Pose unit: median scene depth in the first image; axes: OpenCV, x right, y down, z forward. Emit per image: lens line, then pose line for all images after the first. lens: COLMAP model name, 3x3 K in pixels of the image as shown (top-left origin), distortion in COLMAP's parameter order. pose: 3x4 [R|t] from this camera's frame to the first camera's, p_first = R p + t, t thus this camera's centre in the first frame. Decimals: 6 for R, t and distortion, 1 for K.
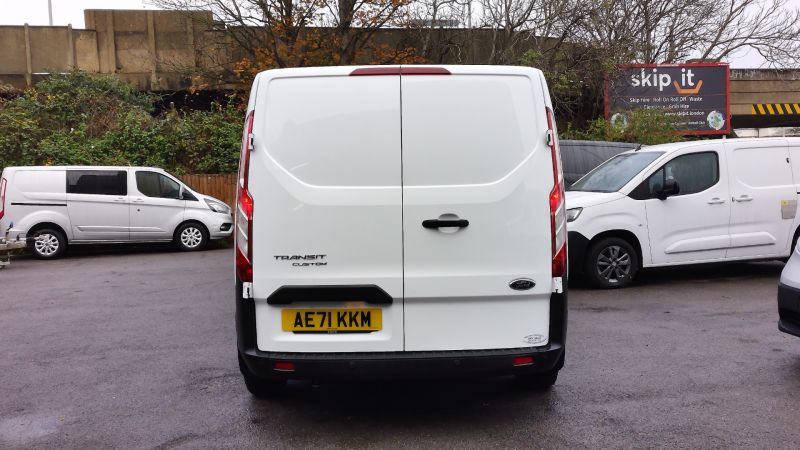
lens RADIAL K [[789.3, 0, 400.0], [0, 789.3, 225.0], [0, 0, 1]] dist [0.049918, -0.006286]
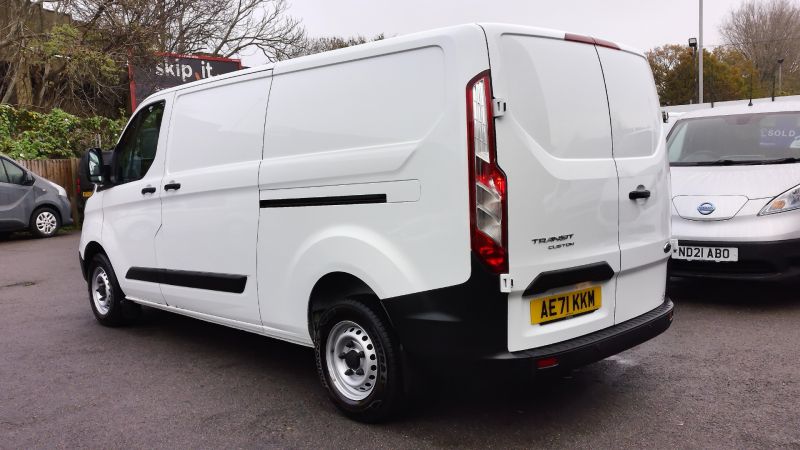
lens RADIAL K [[789.3, 0, 400.0], [0, 789.3, 225.0], [0, 0, 1]] dist [0.049918, -0.006286]
pose [[0.695210, -0.063351, 0.716009, -0.877812], [0.060036, 0.997746, 0.029987, -0.012154], [-0.716295, 0.022139, 0.697446, 0.491408]]
